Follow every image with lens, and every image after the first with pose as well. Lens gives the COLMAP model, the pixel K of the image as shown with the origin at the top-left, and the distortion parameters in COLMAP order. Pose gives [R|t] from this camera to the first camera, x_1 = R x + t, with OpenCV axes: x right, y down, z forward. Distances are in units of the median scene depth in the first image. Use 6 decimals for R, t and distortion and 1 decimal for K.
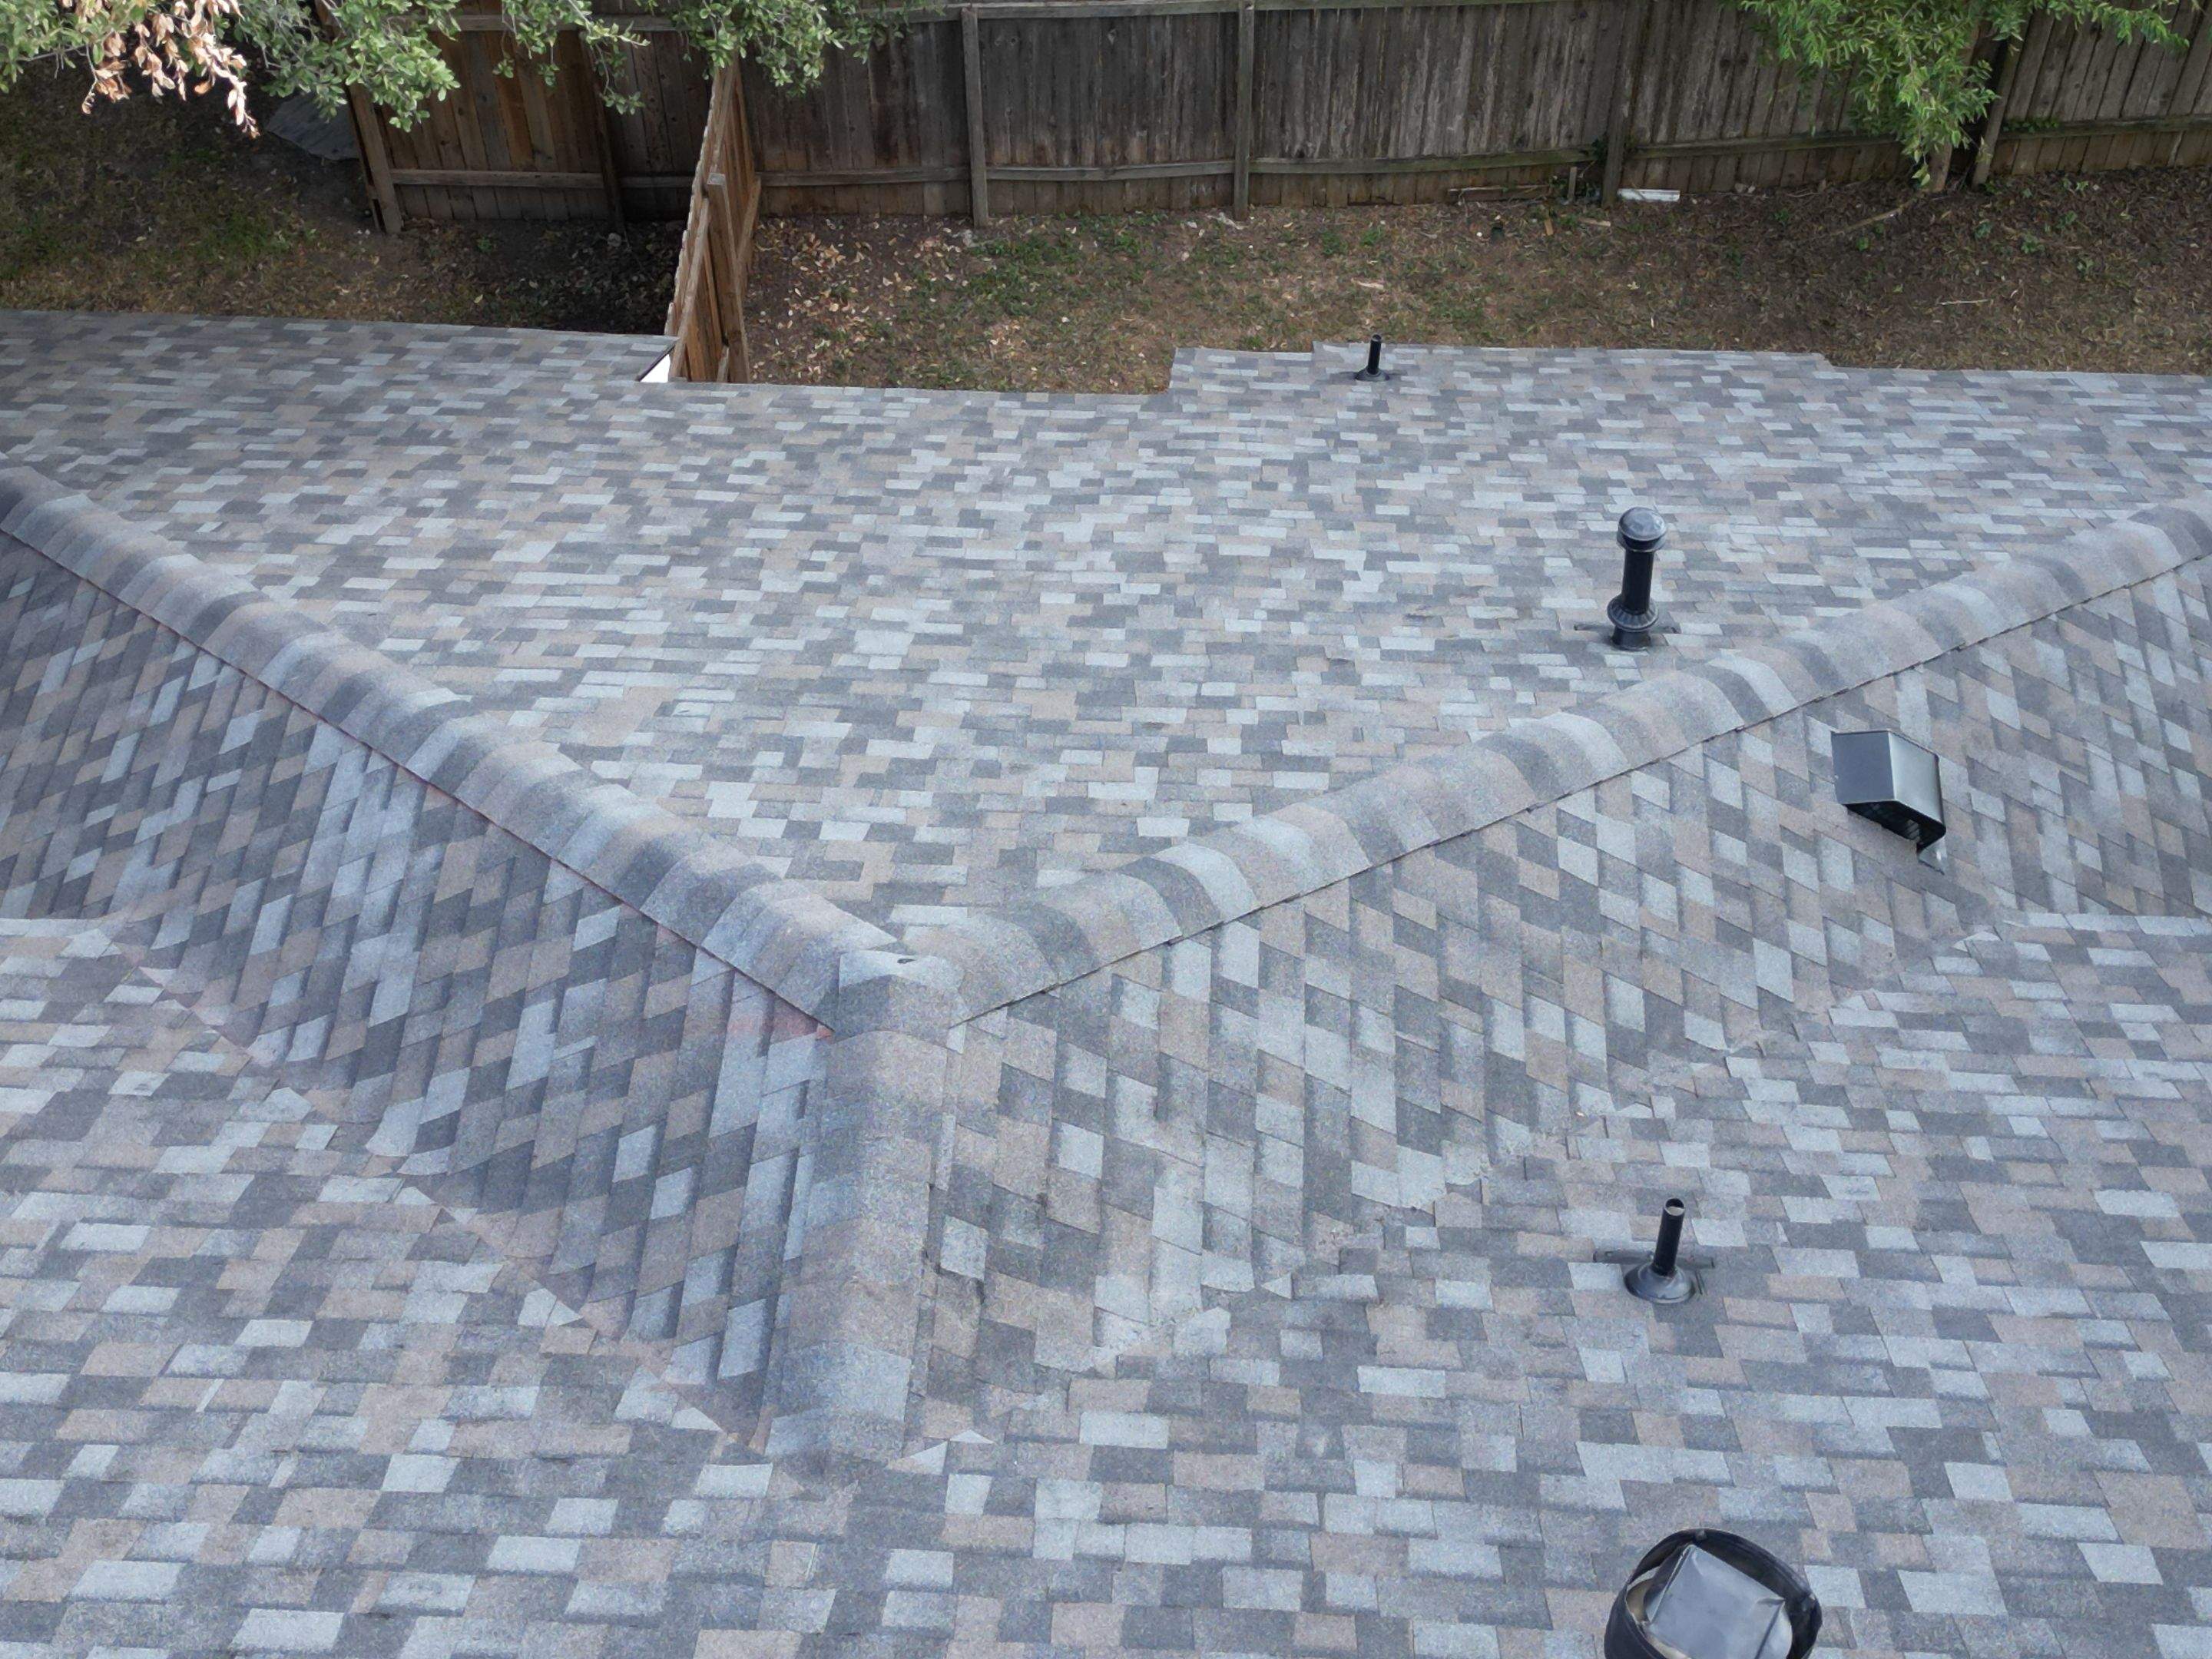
lens RADIAL K [[3074.8, 0, 1092.1], [0, 3074.8, 839.0], [0, 0, 1]] dist [0.095855, 0.000000]
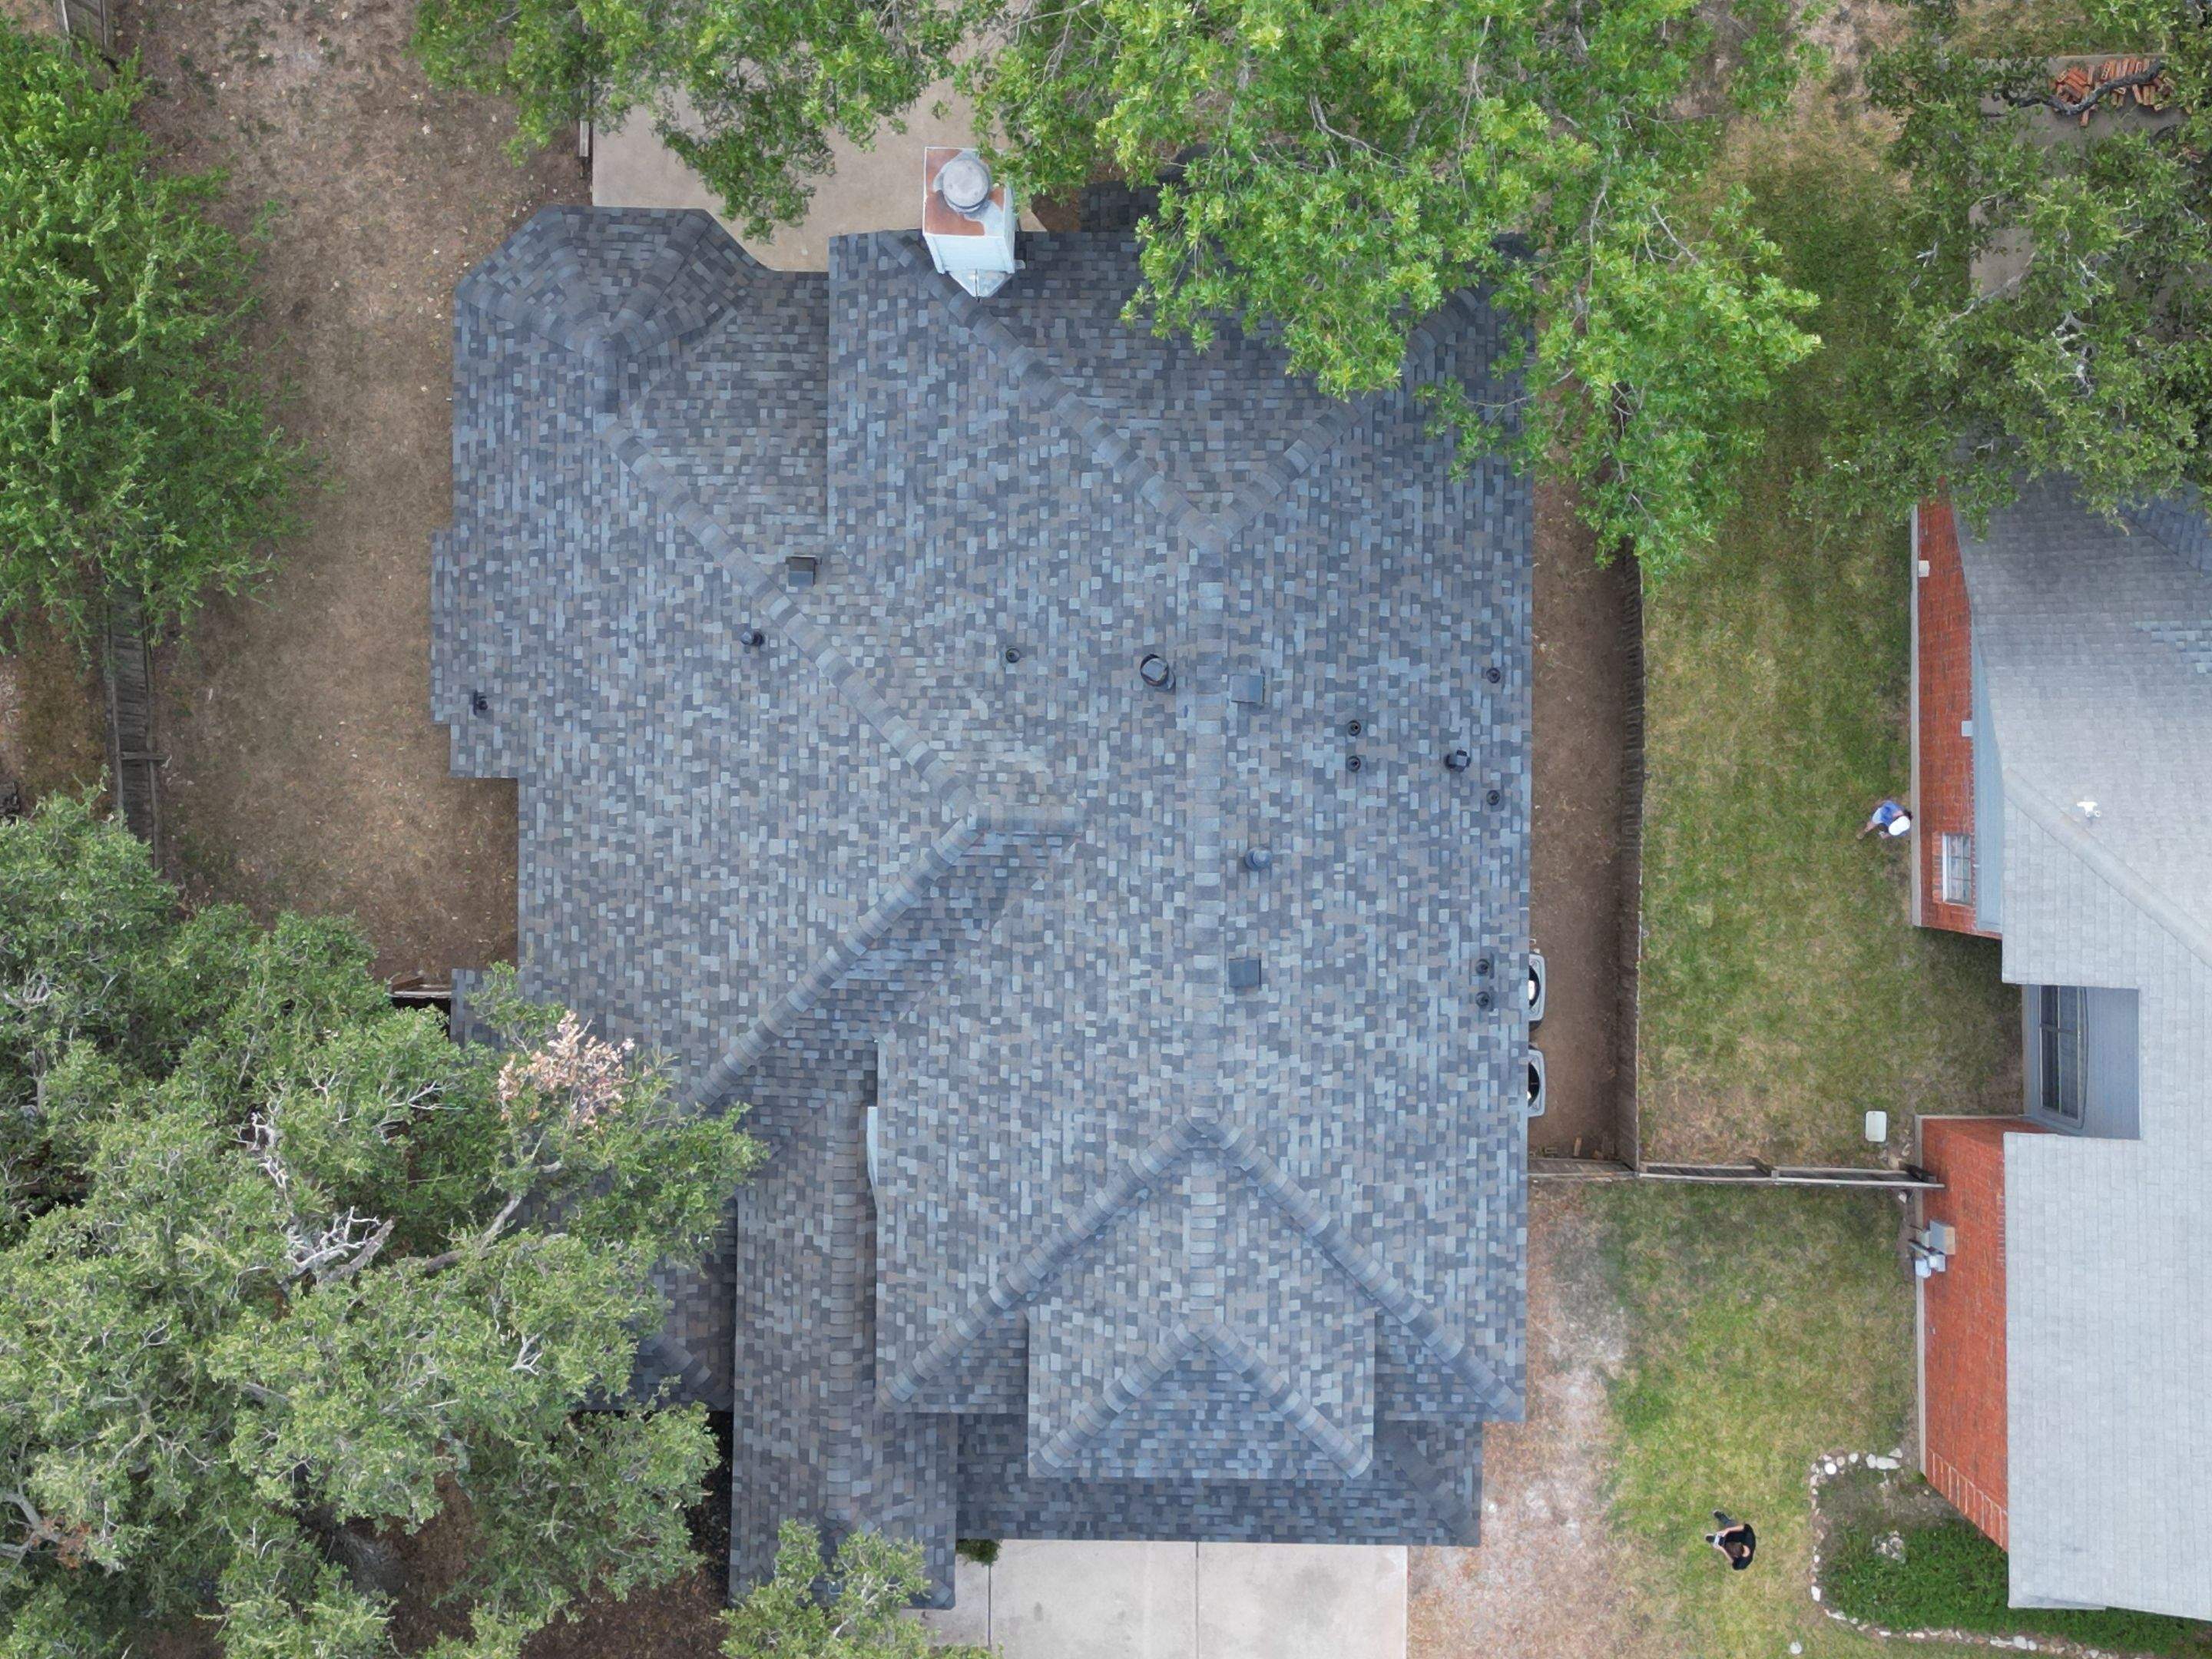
lens RADIAL K [[3074.8, 0, 1105.5], [0, 3074.8, 820.5], [0, 0, 1]] dist [0.095855, 0.000000]
pose [[-0.049777, -0.998743, 0.005845, -0.088792], [0.801322, -0.036443, 0.597123, -2.177561], [-0.596159, 0.034407, 0.802129, -2.425206]]
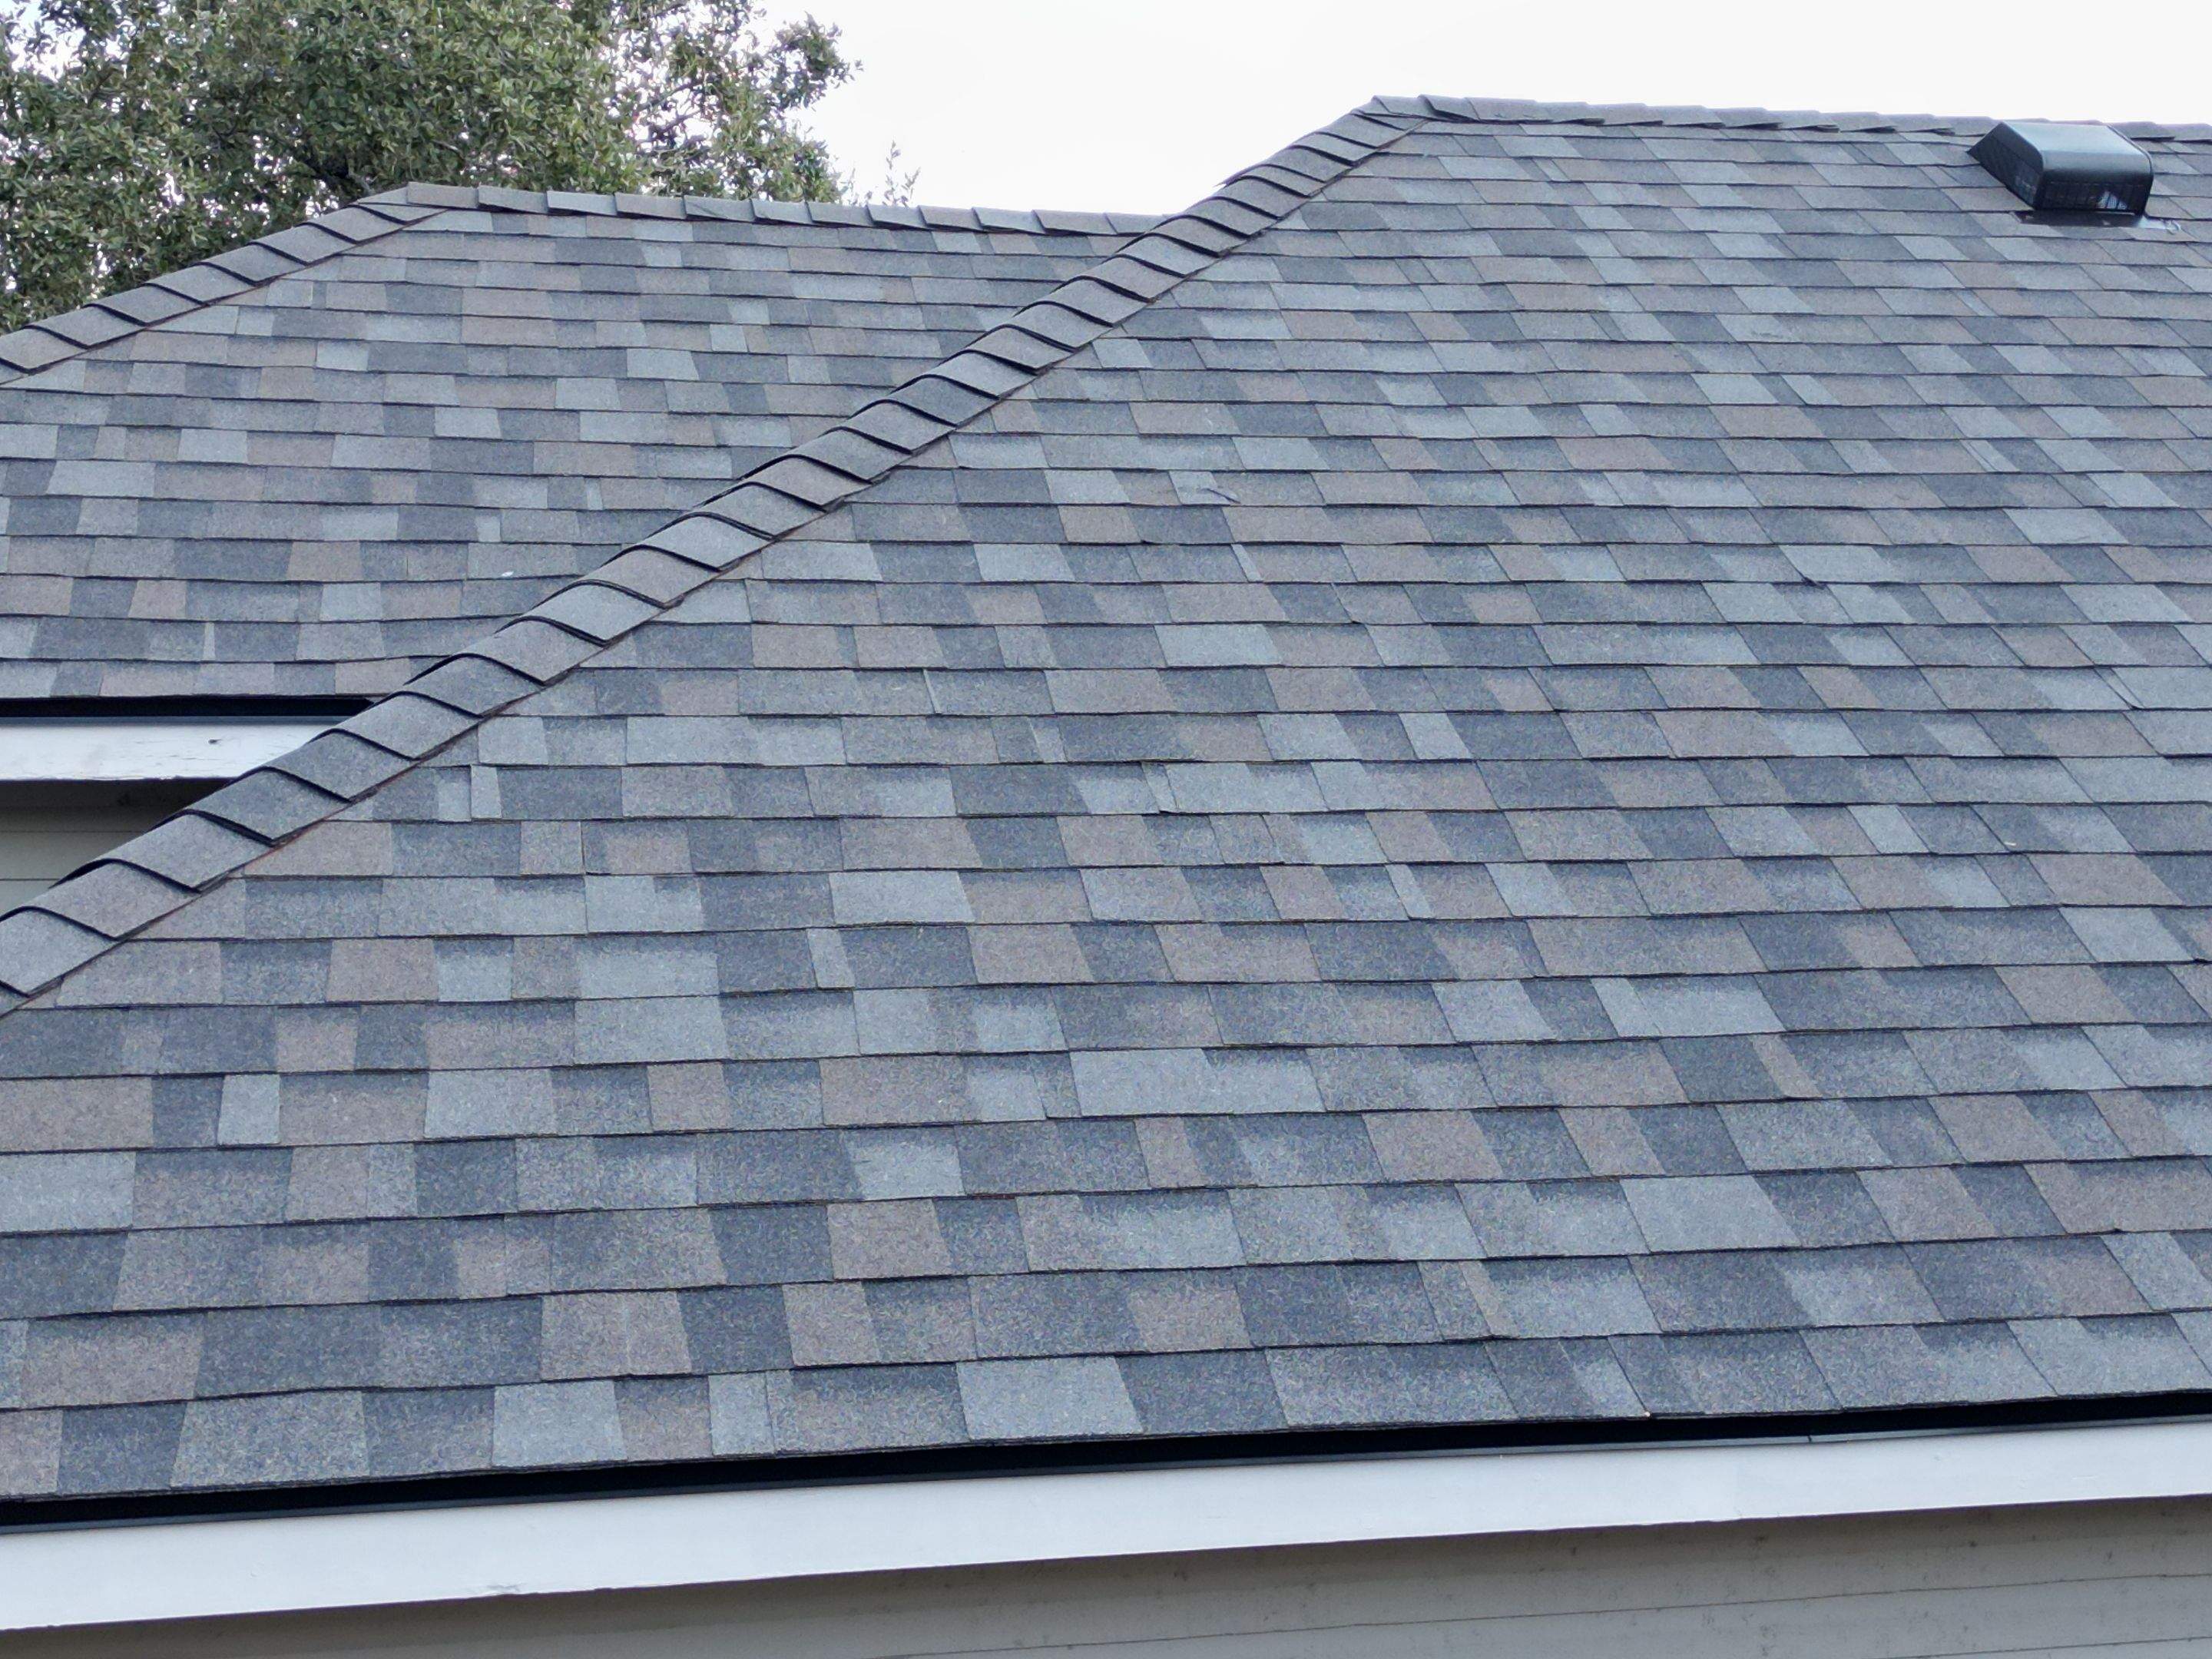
lens RADIAL K [[3074.8, 0, 1095.6], [0, 3074.8, 831.5], [0, 0, 1]] dist [0.095855, 0.000000]
pose [[0.962818, 0.002846, 0.270136, -0.748709], [0.213416, 0.605077, -0.767031, 0.966599], [-0.165636, 0.796162, 0.581971, 0.261454]]
